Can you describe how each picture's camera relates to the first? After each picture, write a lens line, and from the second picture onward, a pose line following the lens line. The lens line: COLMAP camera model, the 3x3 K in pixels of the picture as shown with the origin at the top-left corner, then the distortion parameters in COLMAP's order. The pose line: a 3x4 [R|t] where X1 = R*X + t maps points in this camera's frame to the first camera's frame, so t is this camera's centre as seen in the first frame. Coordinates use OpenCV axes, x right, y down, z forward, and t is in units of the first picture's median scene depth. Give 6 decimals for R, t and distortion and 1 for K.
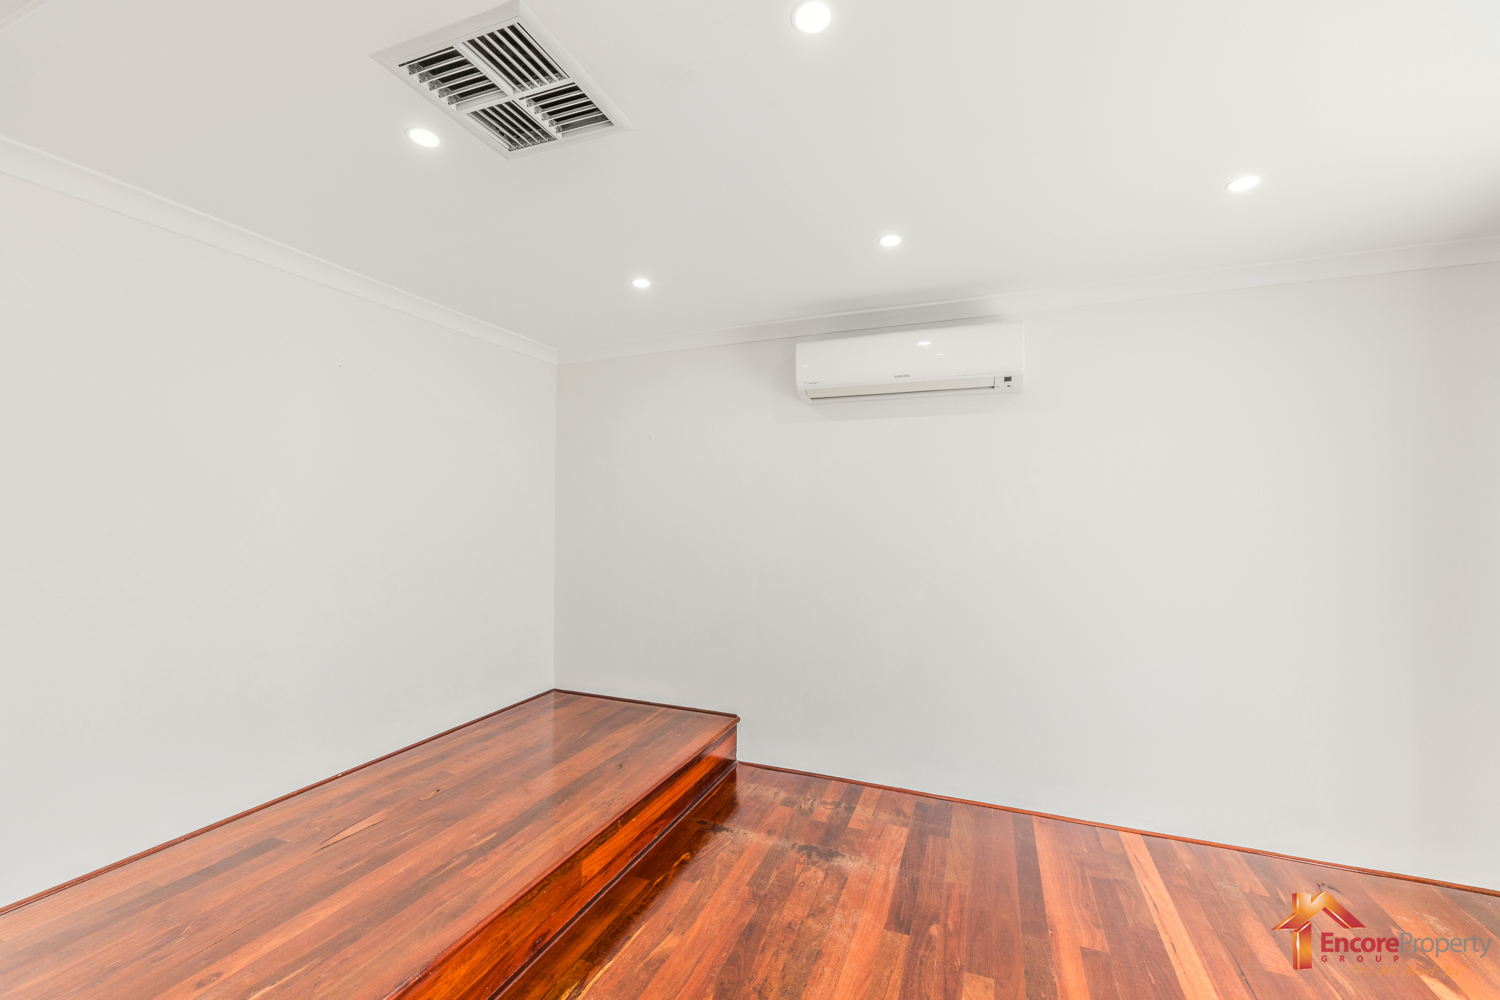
lens RADIAL K [[612.8, 0, 749.4], [0, 612.8, 503.2], [0, 0, 1]] dist [0.007188, 0.000890]
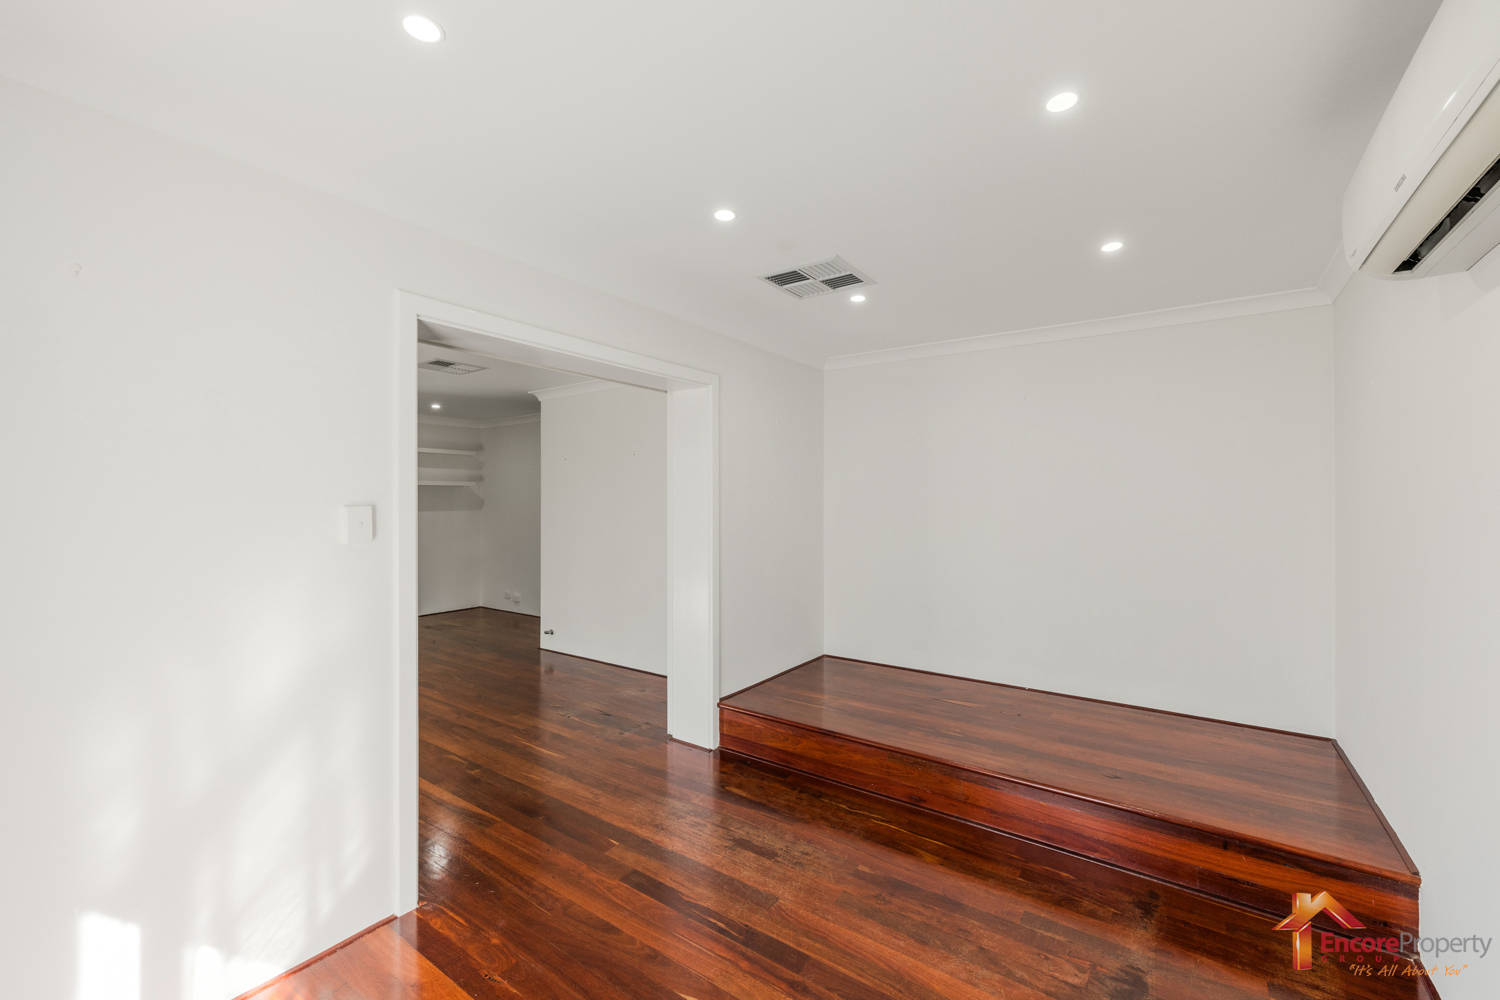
lens RADIAL K [[612.8, 0, 745.2], [0, 612.8, 499.2], [0, 0, 1]] dist [0.007188, 0.000890]
pose [[-0.253689, -0.012105, -0.967210, 0.827216], [0.012194, 0.999802, -0.015711, 0.018646], [0.967209, -0.015780, -0.253491, 0.702389]]
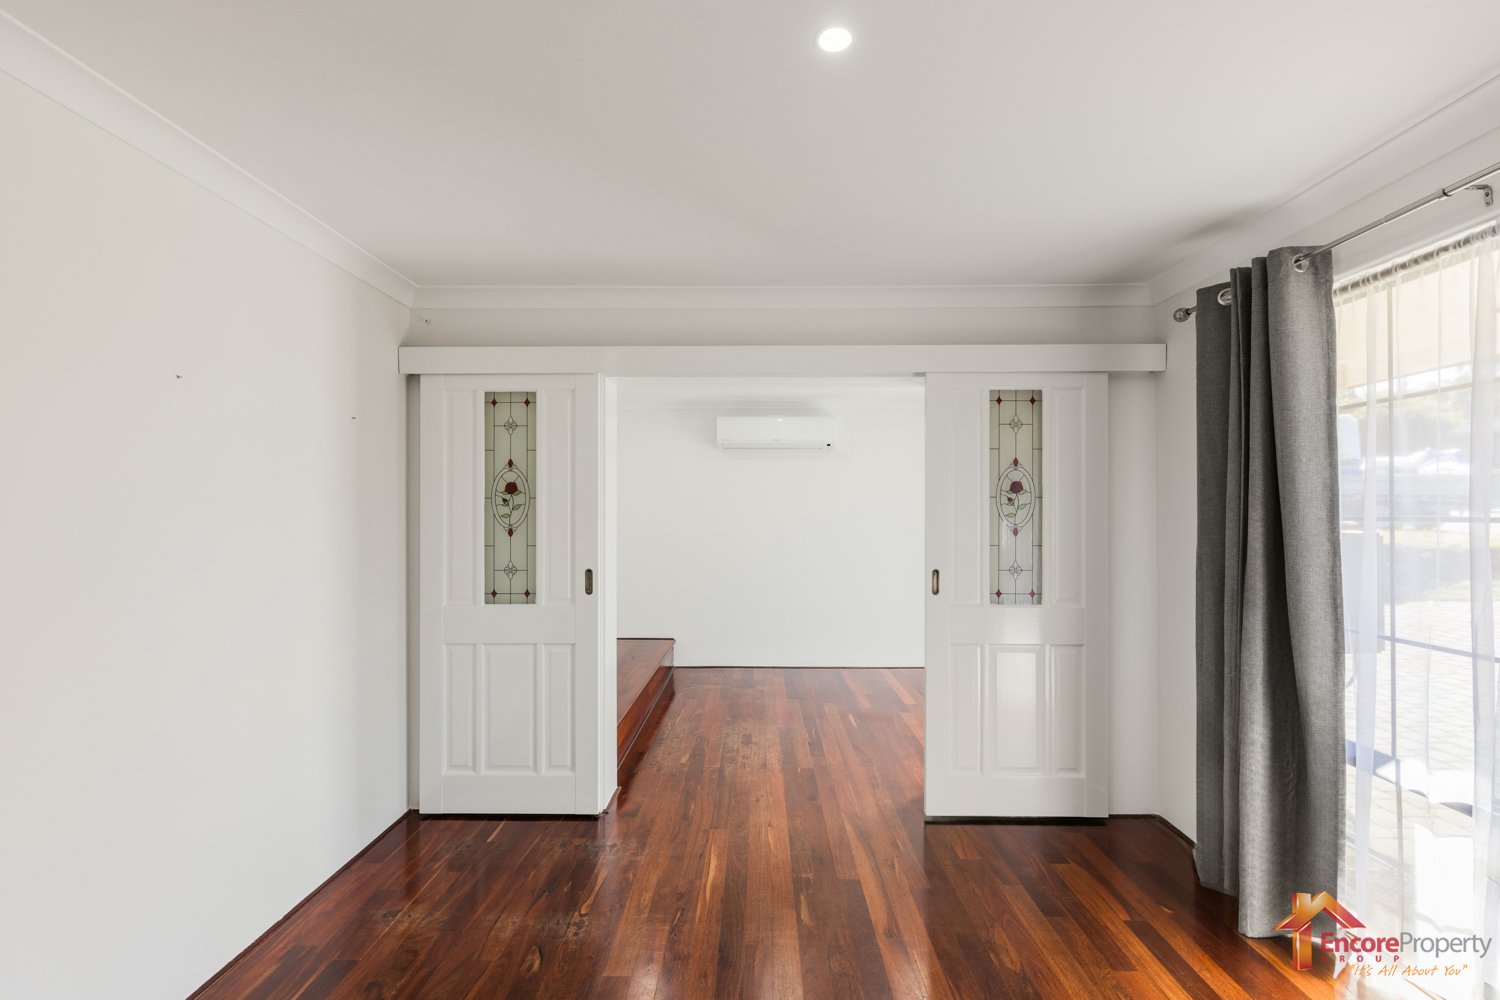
lens RADIAL K [[691.1, 0, 742.1], [0, 691.1, 508.7], [0, 0, 1]] dist [0.003259, 0.000293]
pose [[0.939724, -0.013321, 0.341674, -0.600139], [0.010545, 0.999895, 0.009980, -0.020628], [-0.341771, -0.005776, 0.939766, -0.993914]]
